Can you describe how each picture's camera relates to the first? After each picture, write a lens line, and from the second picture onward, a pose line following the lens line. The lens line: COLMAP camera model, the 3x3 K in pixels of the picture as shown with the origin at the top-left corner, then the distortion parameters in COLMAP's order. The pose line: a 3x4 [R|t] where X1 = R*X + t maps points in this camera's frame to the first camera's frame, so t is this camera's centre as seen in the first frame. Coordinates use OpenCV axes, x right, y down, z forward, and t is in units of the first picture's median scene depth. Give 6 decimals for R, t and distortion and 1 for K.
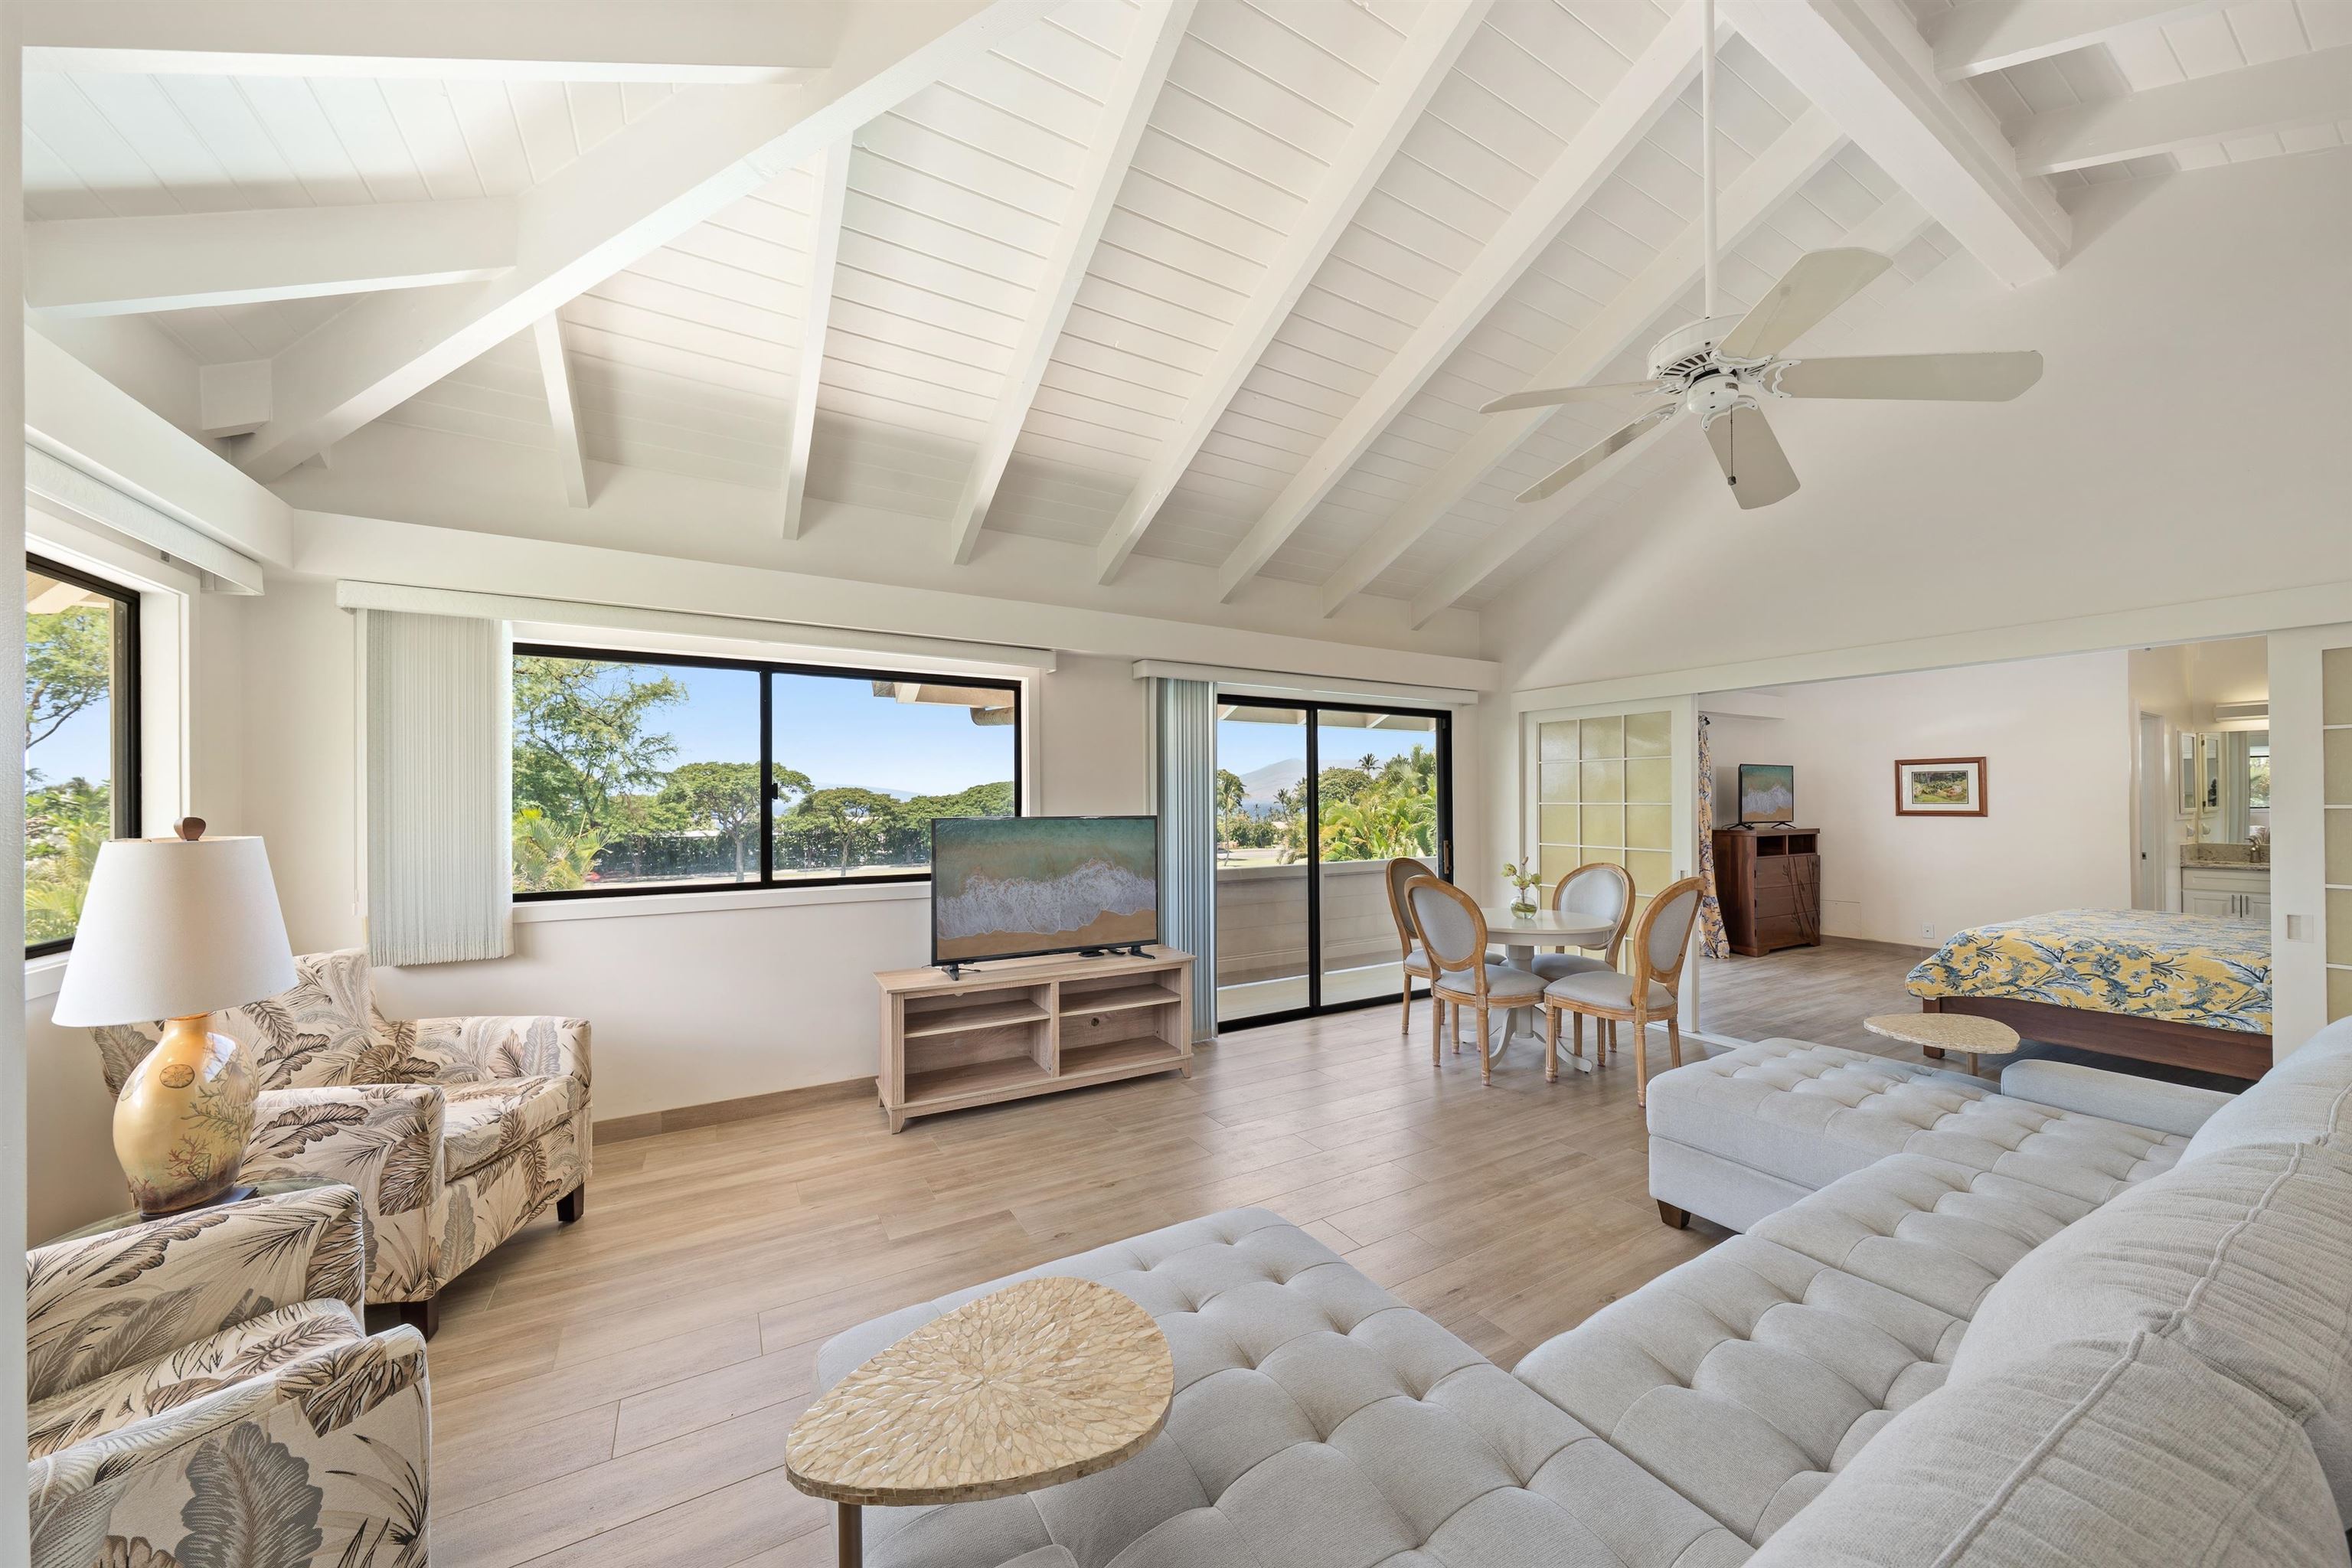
lens RADIAL K [[809.3, 0, 1178.3], [0, 809.3, 796.7], [0, 0, 1]] dist [0.000357, 0.000066]
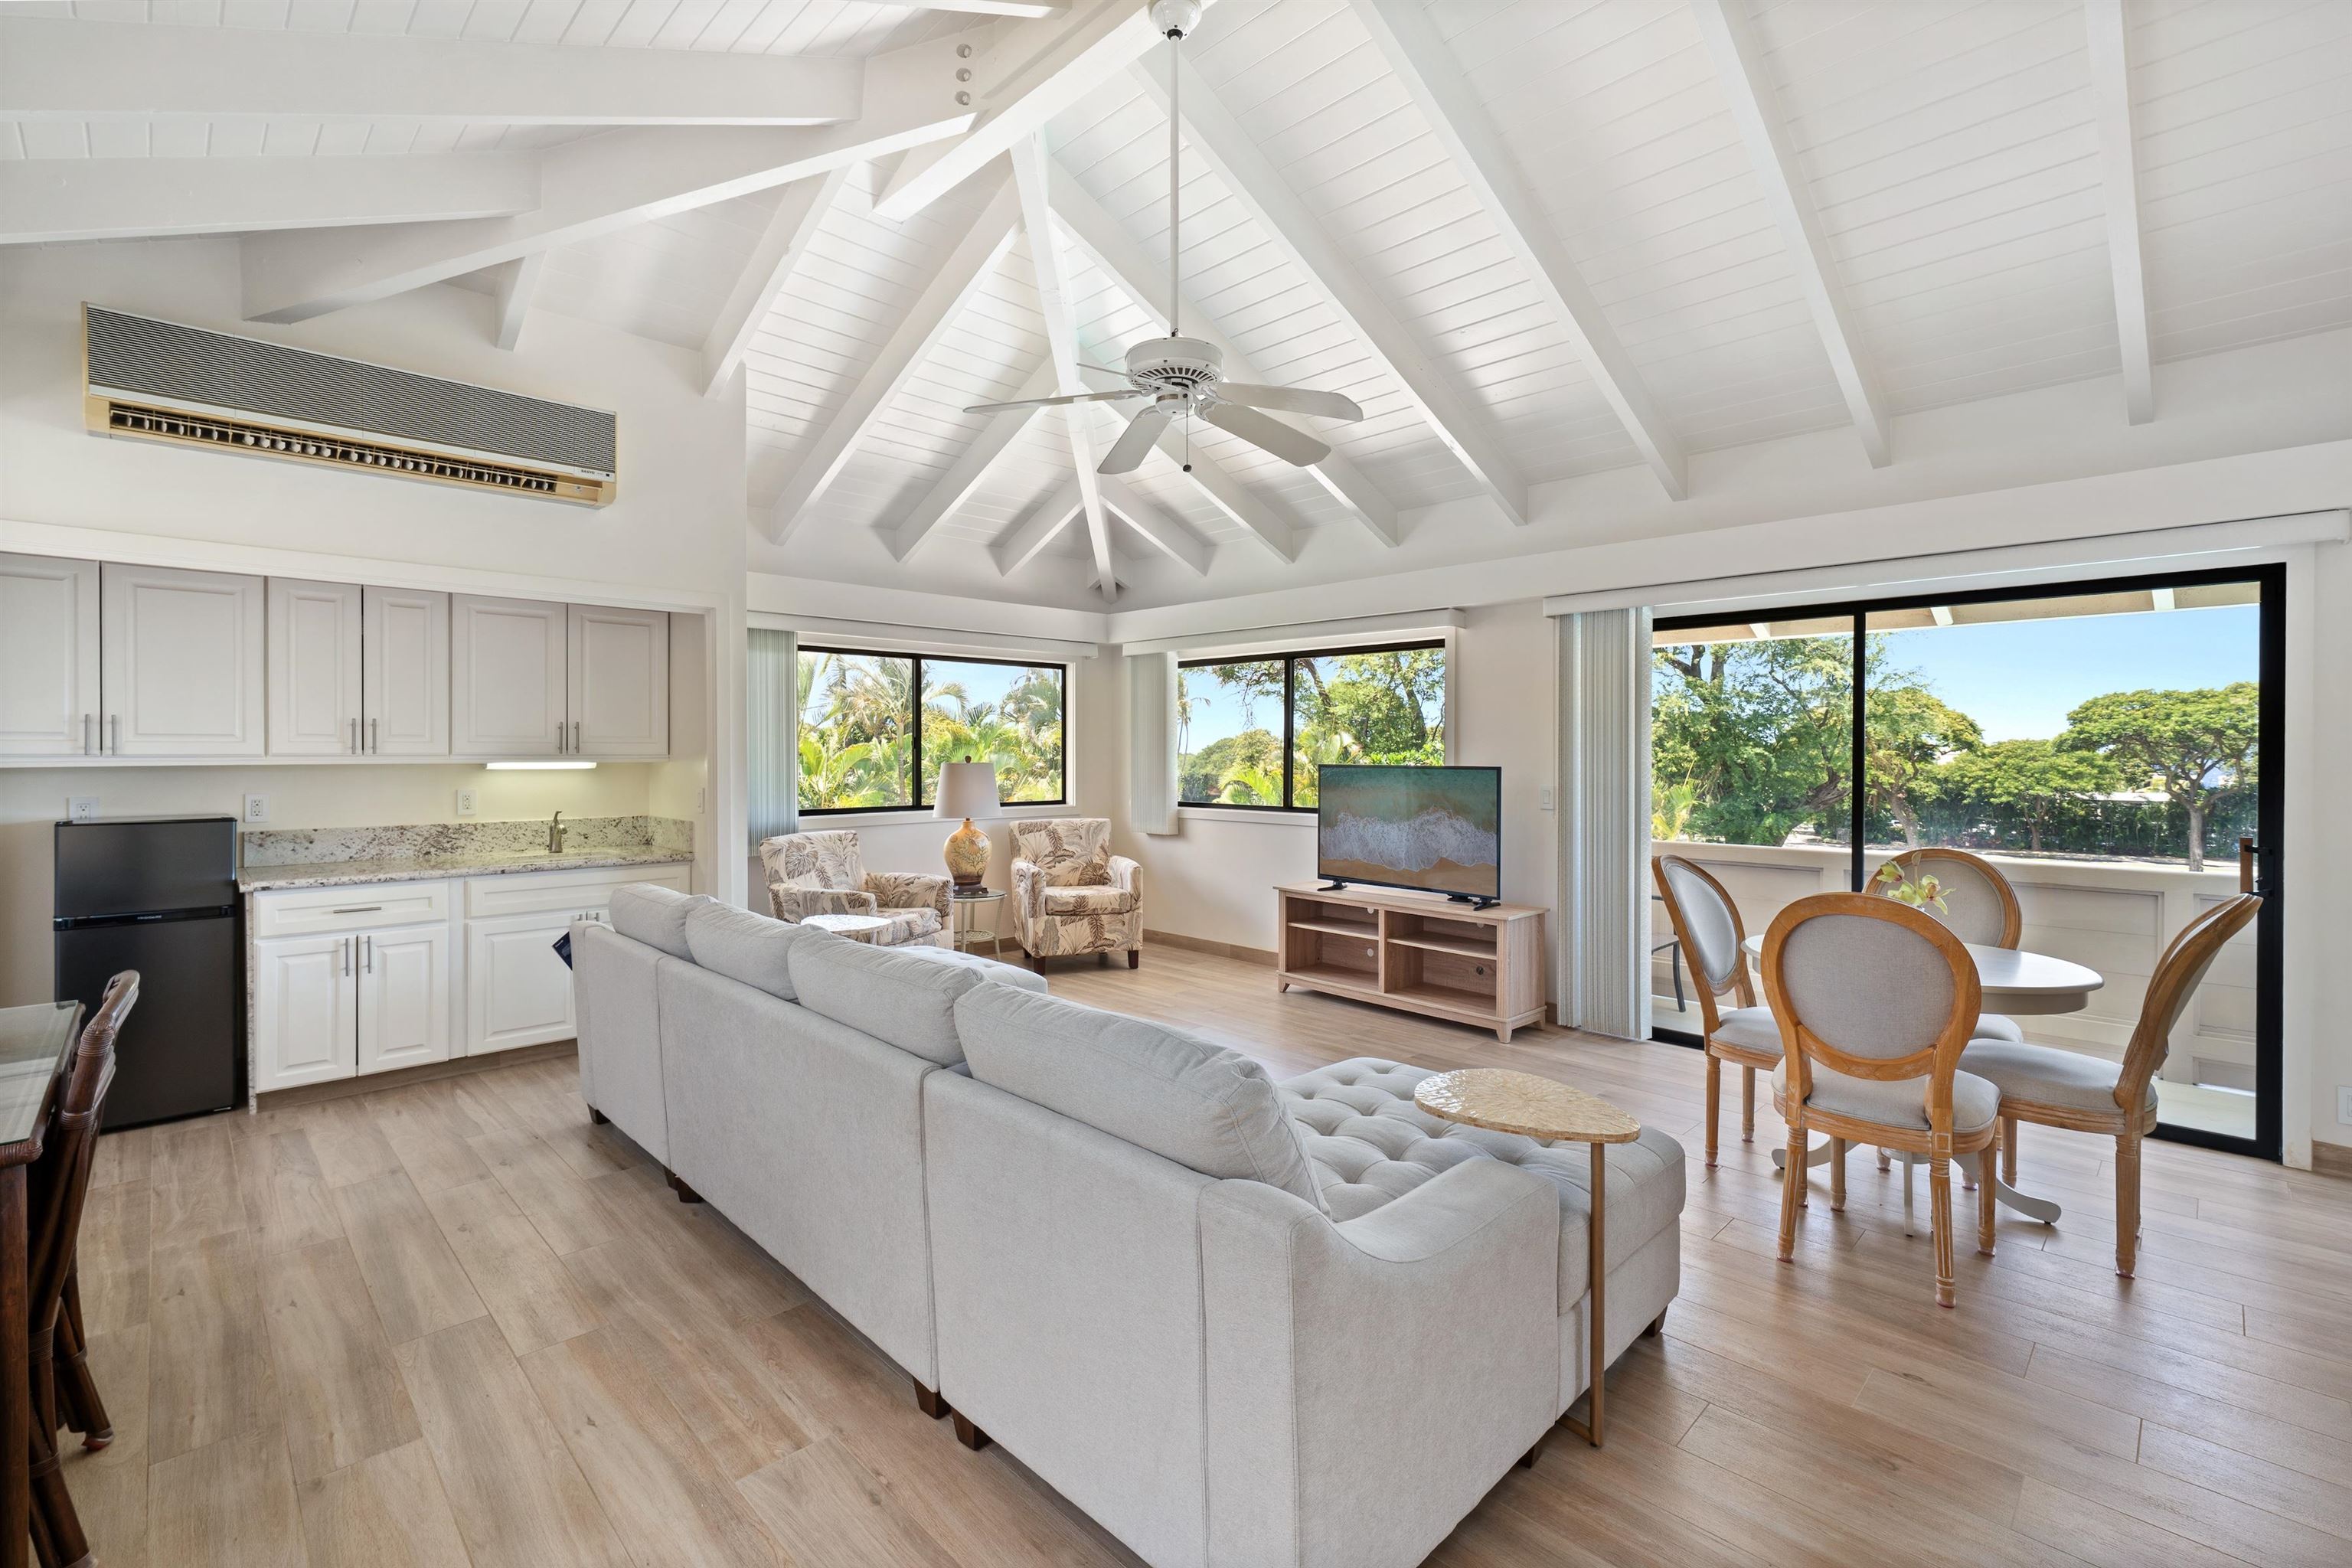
lens RADIAL K [[1040.4, 0, 1170.7], [0, 1040.4, 773.9], [0, 0, 1]] dist [-0.001857, -0.000280]
pose [[0.241645, 0.025426, -0.970032, 1.172131], [0.003772, 0.999625, 0.027141, -0.004034], [0.970357, -0.010217, 0.241458, 0.350731]]
